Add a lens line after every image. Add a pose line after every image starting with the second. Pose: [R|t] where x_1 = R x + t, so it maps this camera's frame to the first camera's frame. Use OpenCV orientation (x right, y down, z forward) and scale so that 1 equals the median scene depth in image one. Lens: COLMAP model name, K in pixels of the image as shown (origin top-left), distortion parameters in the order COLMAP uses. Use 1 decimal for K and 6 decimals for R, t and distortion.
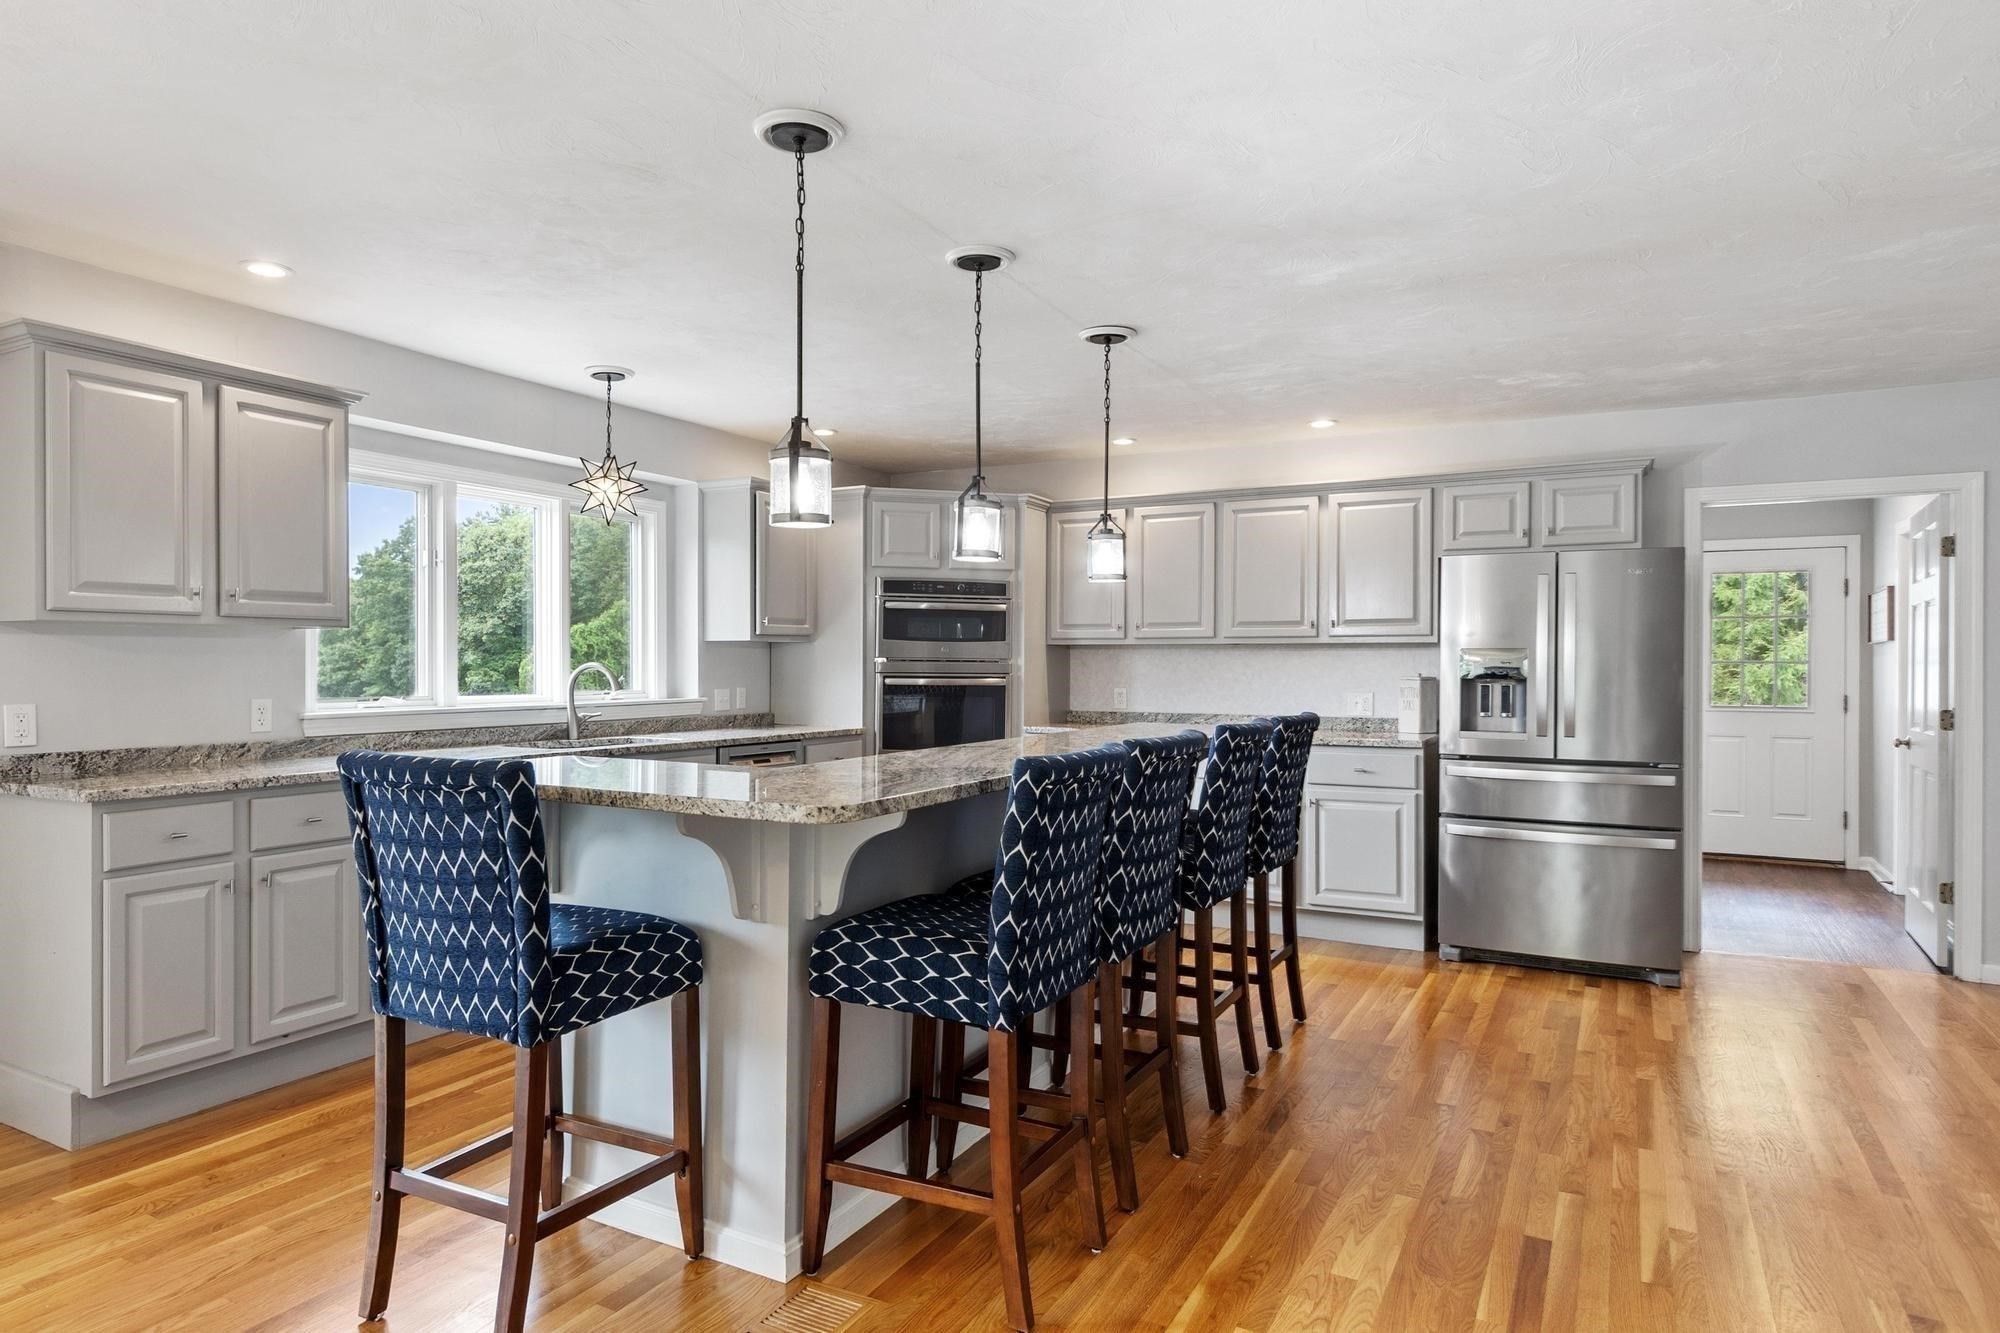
lens RADIAL K [[1194.9, 0, 999.3], [0, 1194.9, 672.1], [0, 0, 1]] dist [0.009988, 0.000770]
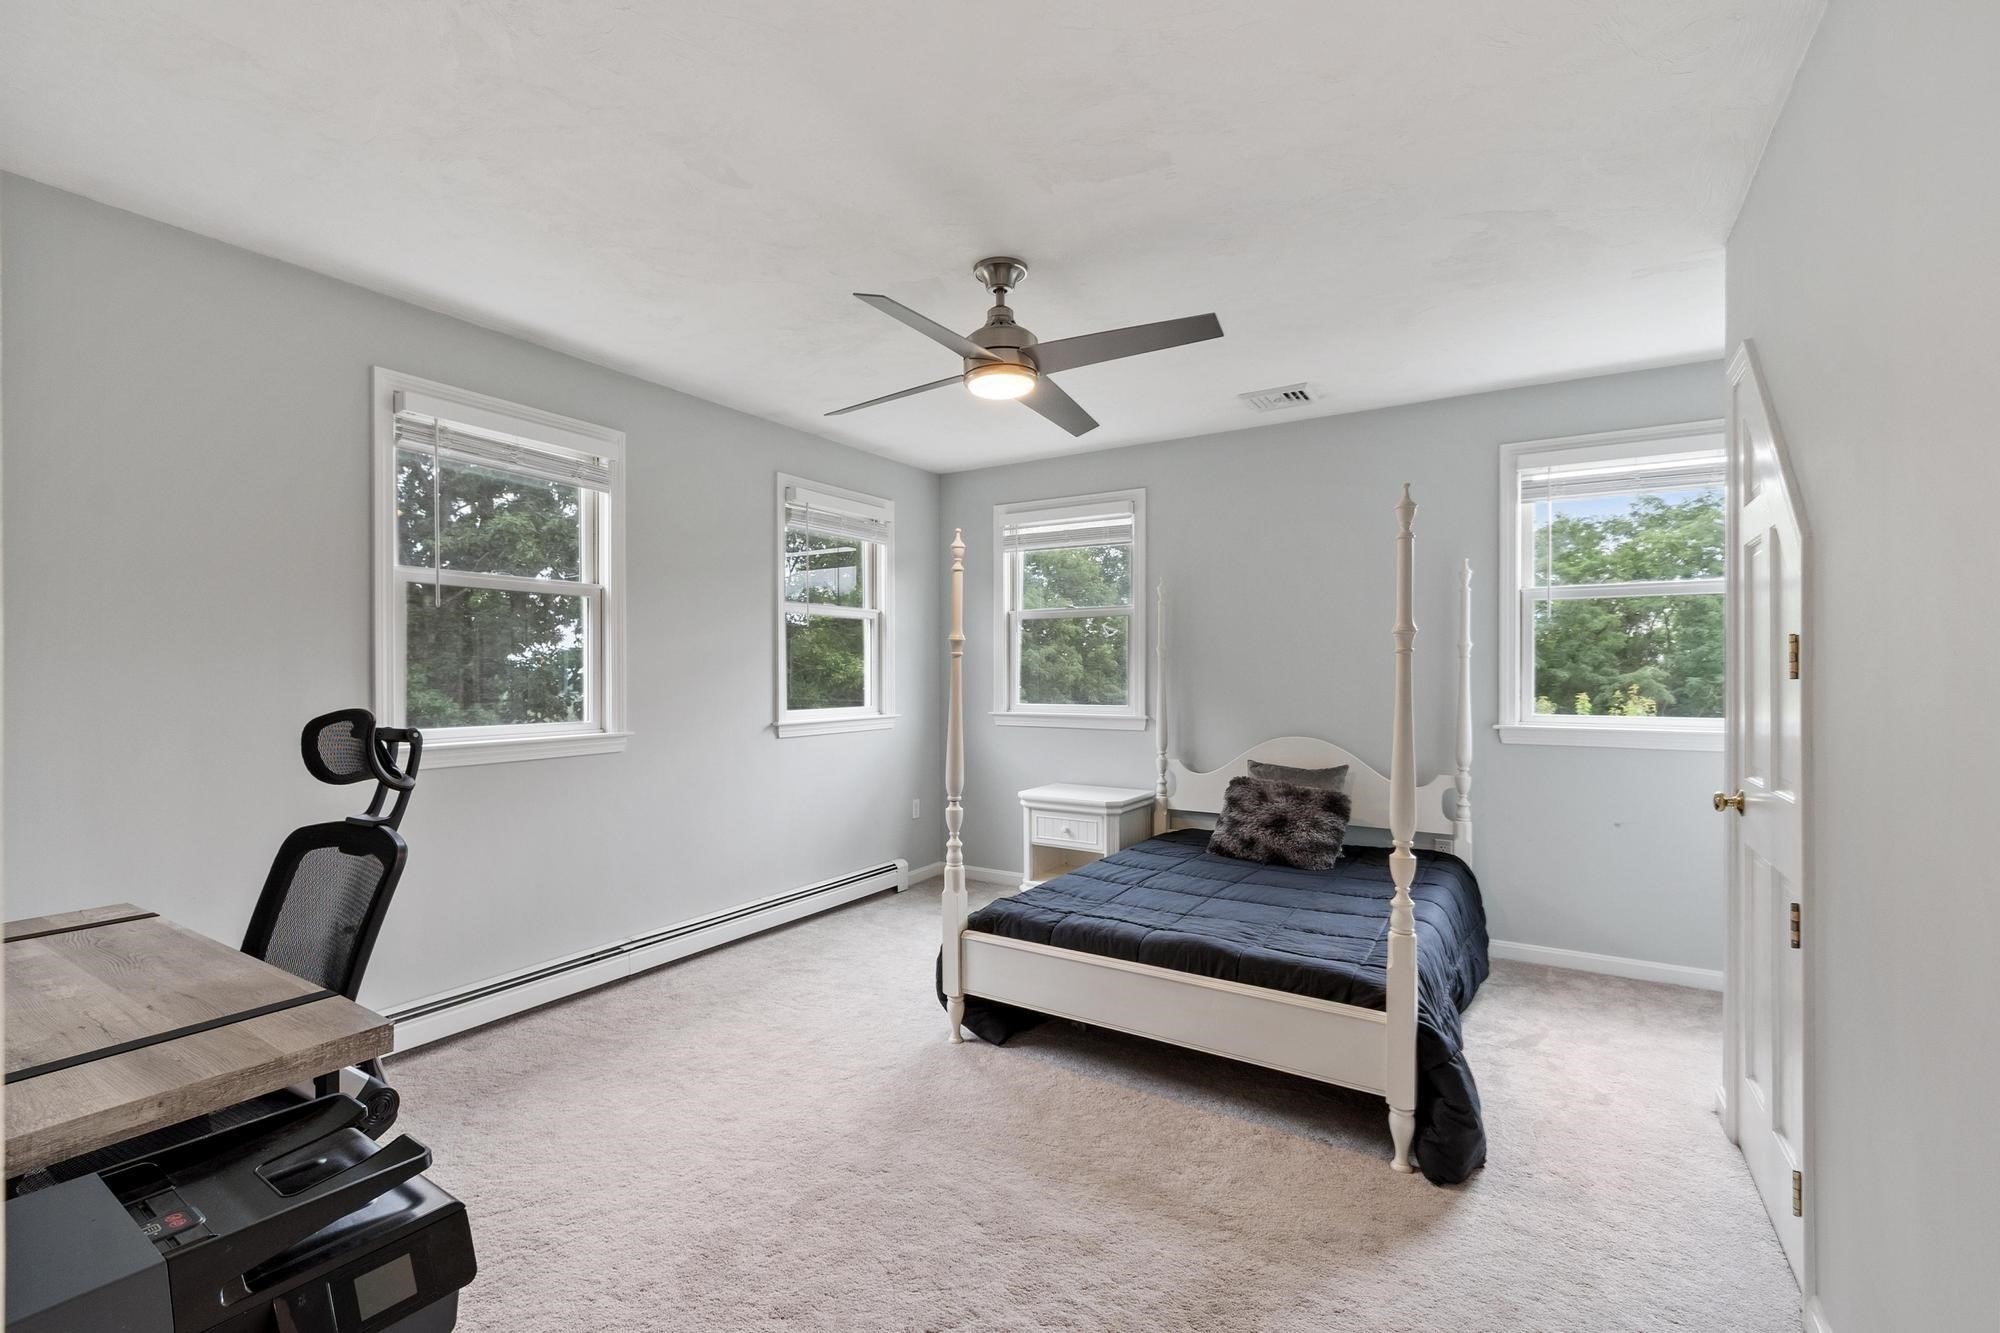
lens RADIAL K [[865.3, 0, 998.9], [0, 865.3, 663.4], [0, 0, 1]] dist [-0.000501, -0.000093]
pose [[0.997604, -0.005268, -0.068989, 0.557217], [0.004765, 0.999961, -0.007464, 0.000172], [0.069026, 0.007117, 0.997589, 0.728414]]
